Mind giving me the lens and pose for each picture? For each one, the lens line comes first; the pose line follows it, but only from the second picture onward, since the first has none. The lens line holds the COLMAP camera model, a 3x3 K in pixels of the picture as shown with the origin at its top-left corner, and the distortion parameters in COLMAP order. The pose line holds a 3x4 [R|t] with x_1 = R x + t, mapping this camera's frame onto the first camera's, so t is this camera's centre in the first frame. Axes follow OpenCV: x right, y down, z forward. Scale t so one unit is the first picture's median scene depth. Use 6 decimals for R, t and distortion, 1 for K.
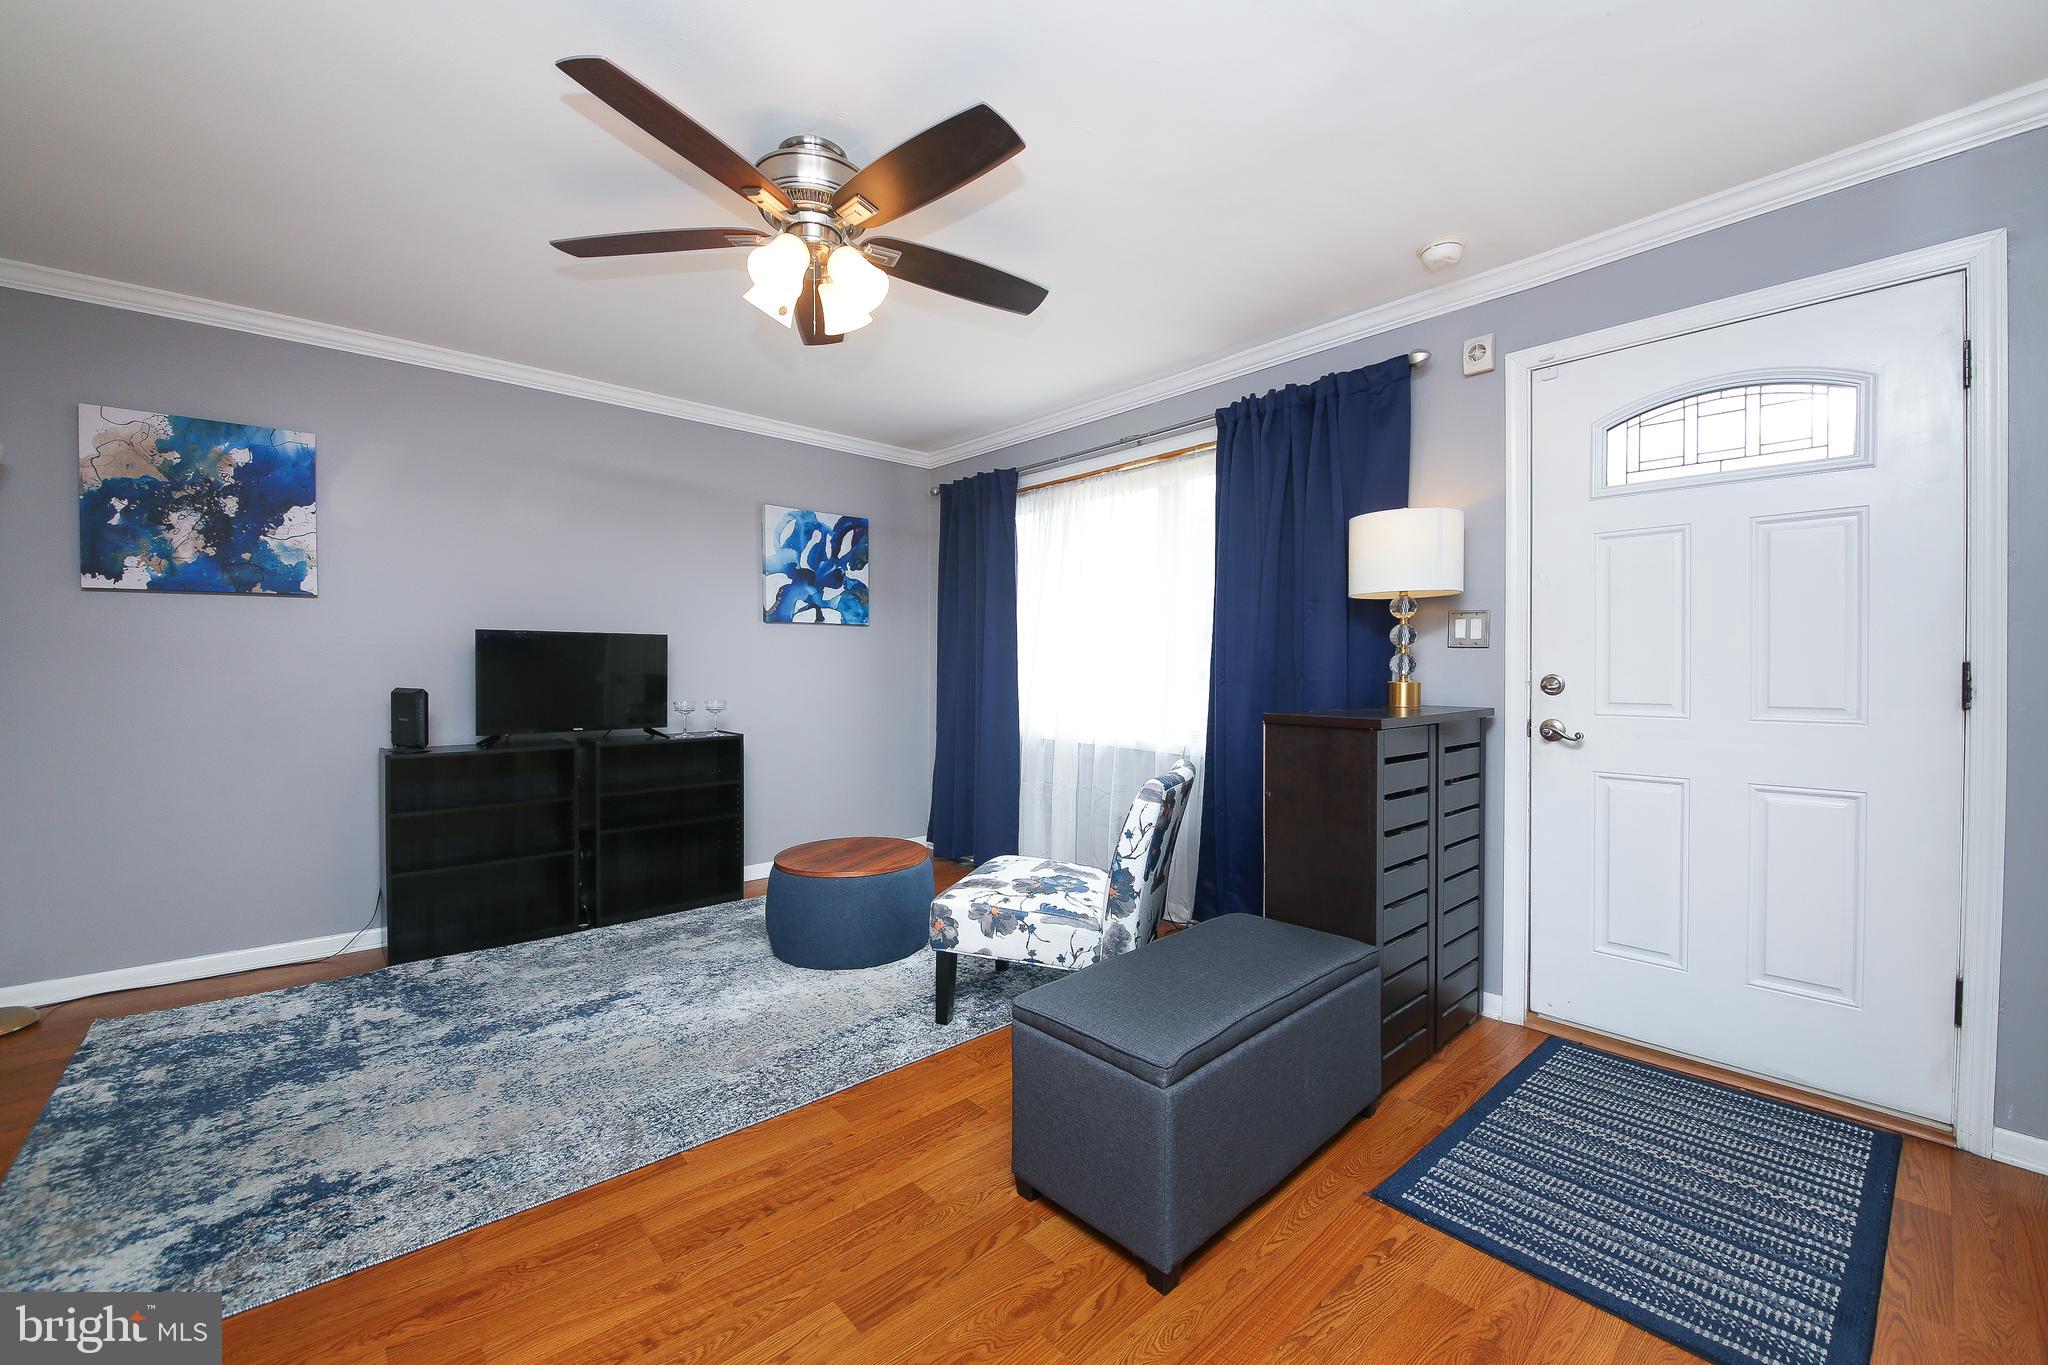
lens RADIAL K [[821.4, 0, 1027.3], [0, 821.4, 666.0], [0, 0, 1]] dist [-0.022150, -0.000746]
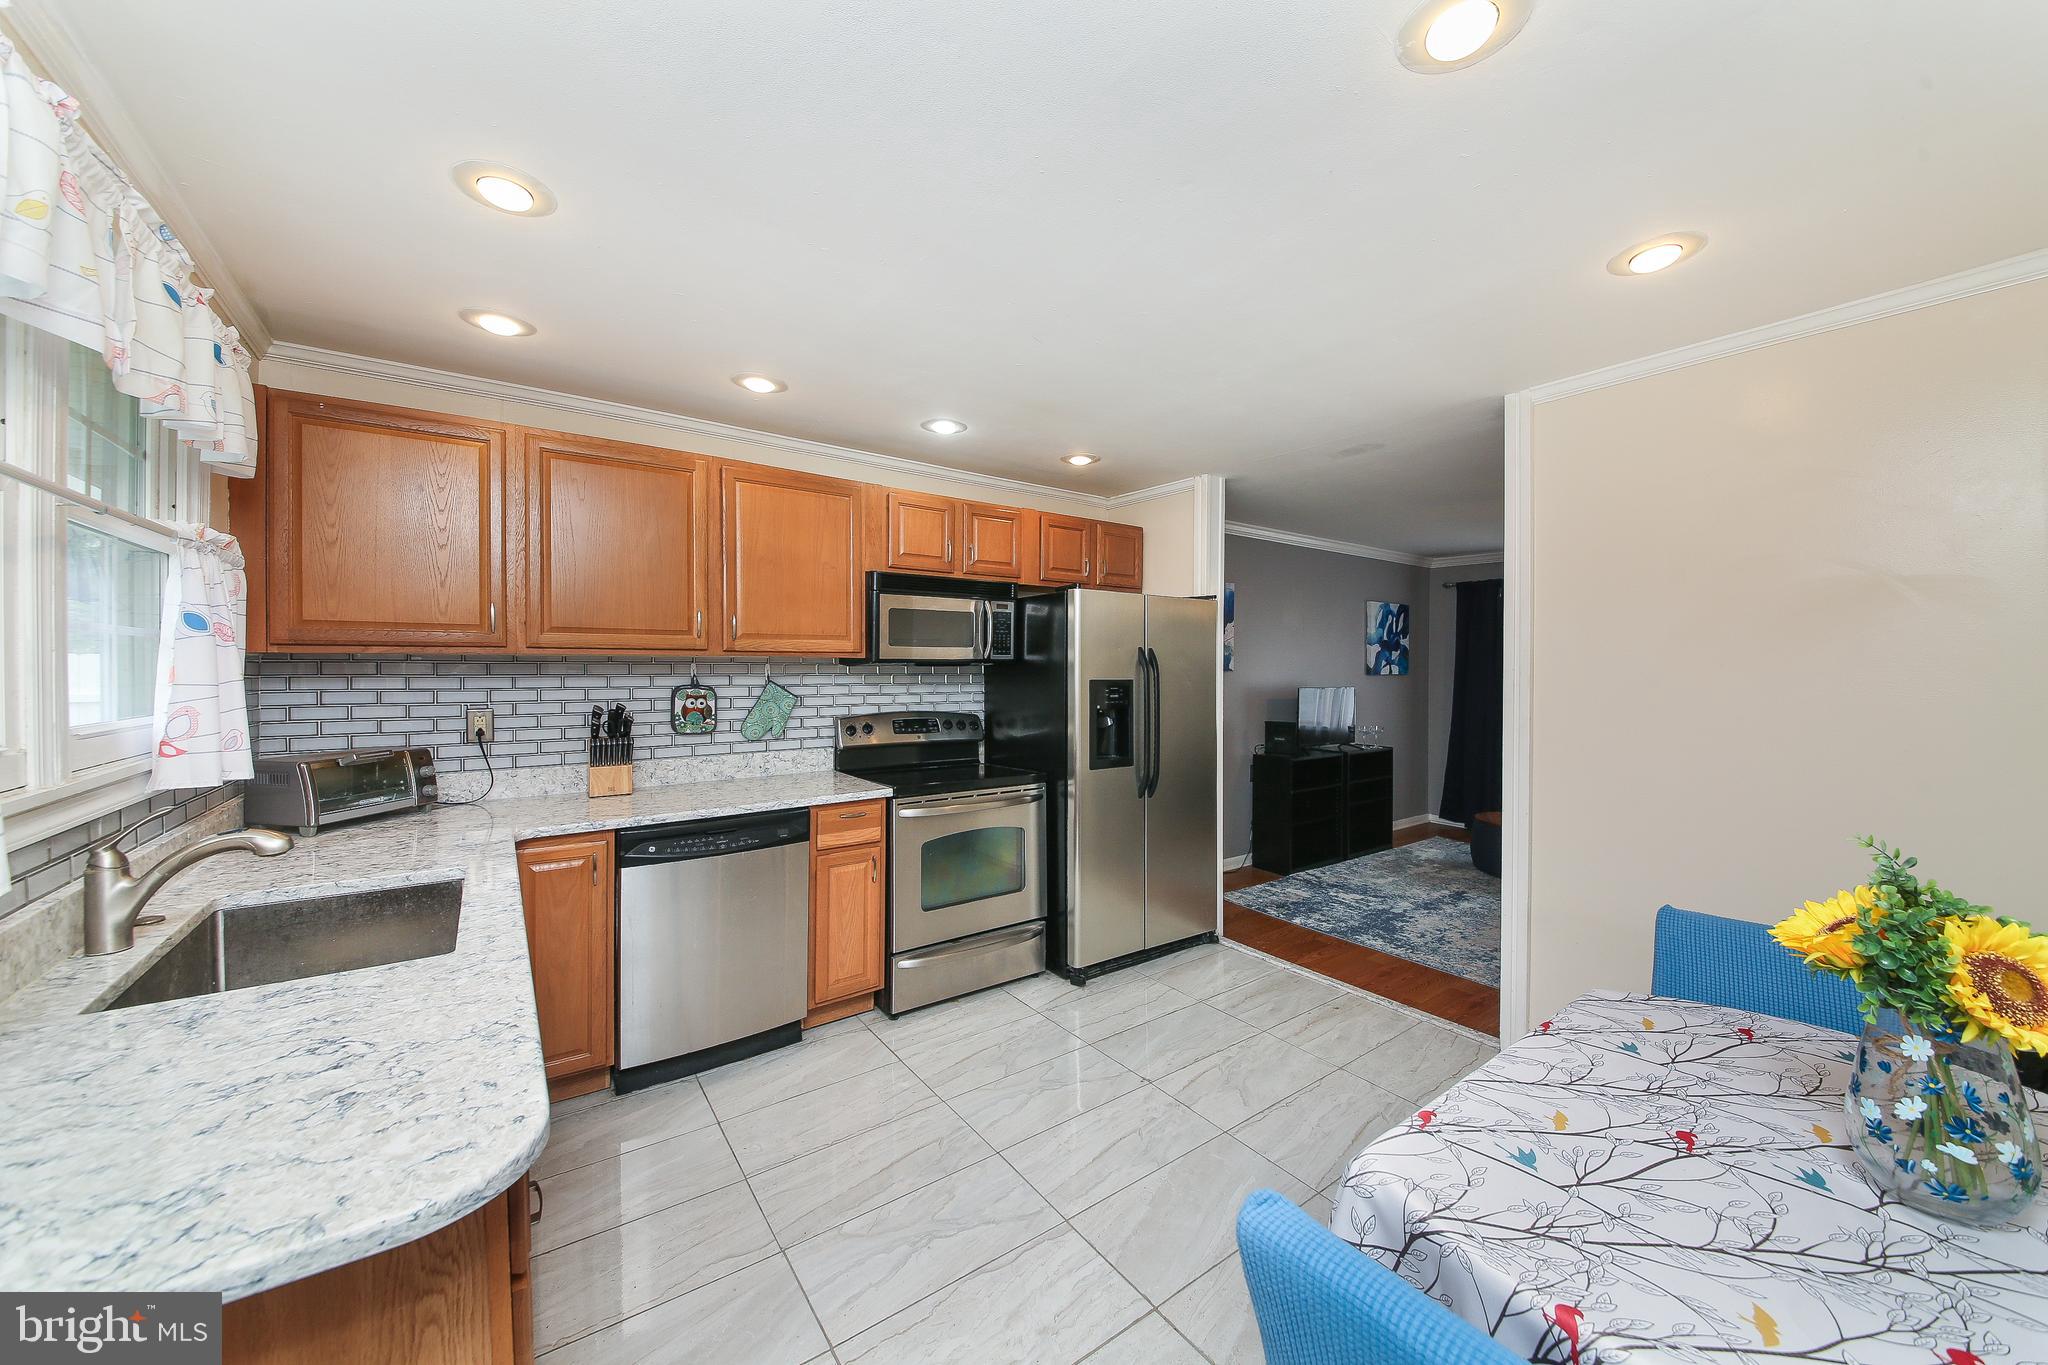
lens RADIAL K [[722.5, 0, 962.4], [0, 722.5, 676.2], [0, 0, 1]] dist [-0.019969, -0.000922]
pose [[0.985835, 0.003981, -0.167673, -1.514437], [-0.000750, 0.999813, 0.019330, -0.135381], [0.167719, -0.018931, 0.985653, -0.889619]]
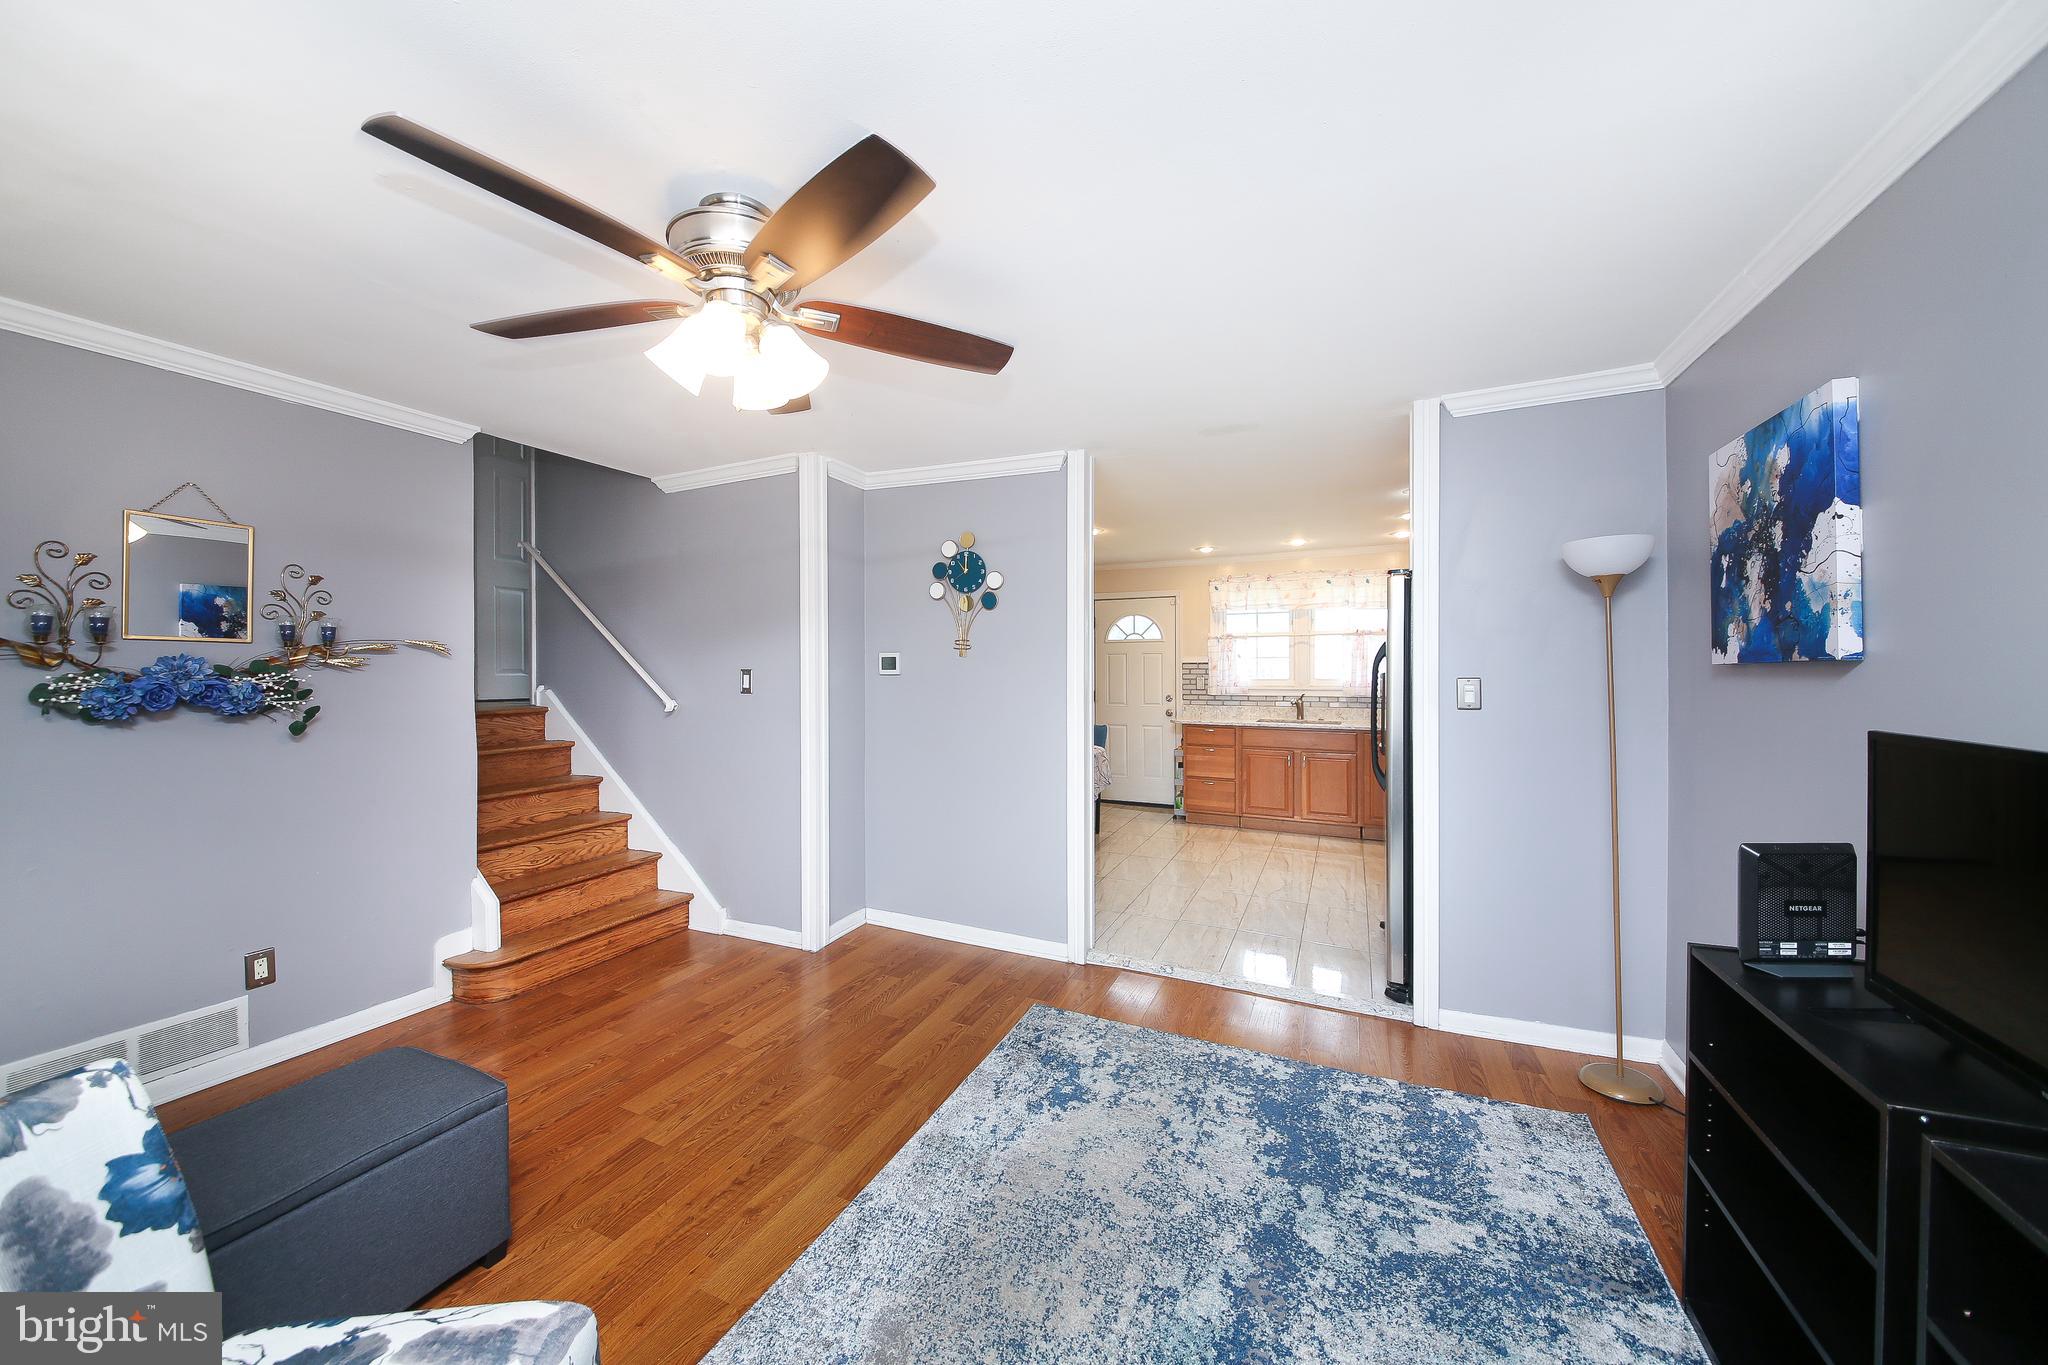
lens RADIAL K [[722.5, 0, 1010.2], [0, 722.5, 672.9], [0, 0, 1]] dist [-0.019969, -0.000922]
pose [[-0.919661, -0.002302, -0.392705, -0.186550], [-0.006131, 0.999945, 0.008496, -0.098484], [0.392664, 0.010221, -0.919625, 1.516867]]
